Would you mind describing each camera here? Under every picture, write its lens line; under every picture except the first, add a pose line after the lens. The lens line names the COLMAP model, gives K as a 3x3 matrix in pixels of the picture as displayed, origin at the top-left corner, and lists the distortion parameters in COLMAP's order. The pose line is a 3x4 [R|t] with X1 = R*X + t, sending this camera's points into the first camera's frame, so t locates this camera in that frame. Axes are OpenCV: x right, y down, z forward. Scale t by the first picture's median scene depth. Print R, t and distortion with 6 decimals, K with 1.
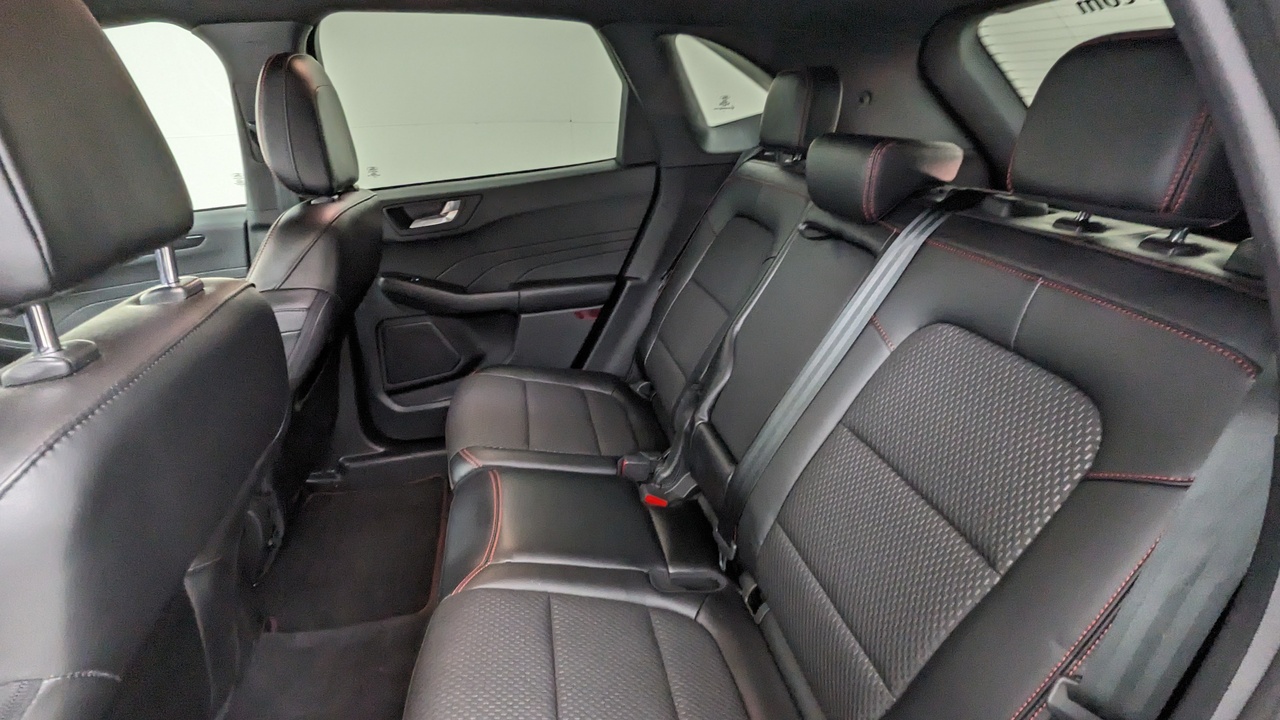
lens RADIAL K [[620.1, 0, 640.0], [0, 620.1, 360.0], [0, 0, 1]] dist [0.000196, 0.000336]
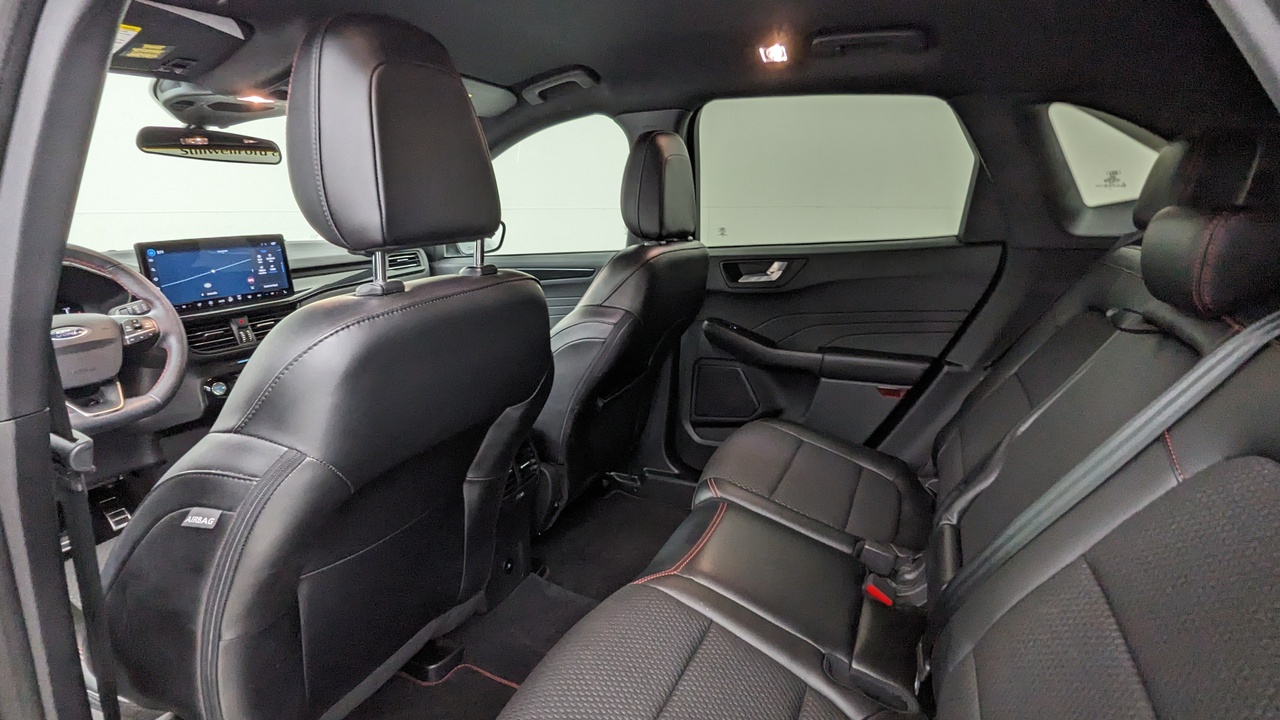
lens RADIAL K [[620.1, 0, 640.0], [0, 620.1, 360.0], [0, 0, 1]] dist [0.000196, 0.000336]
pose [[0.795592, 0.179885, -0.578511, 0.164192], [-0.254298, 0.965864, -0.049392, 0.025276], [0.549878, 0.186410, 0.814178, 0.014496]]
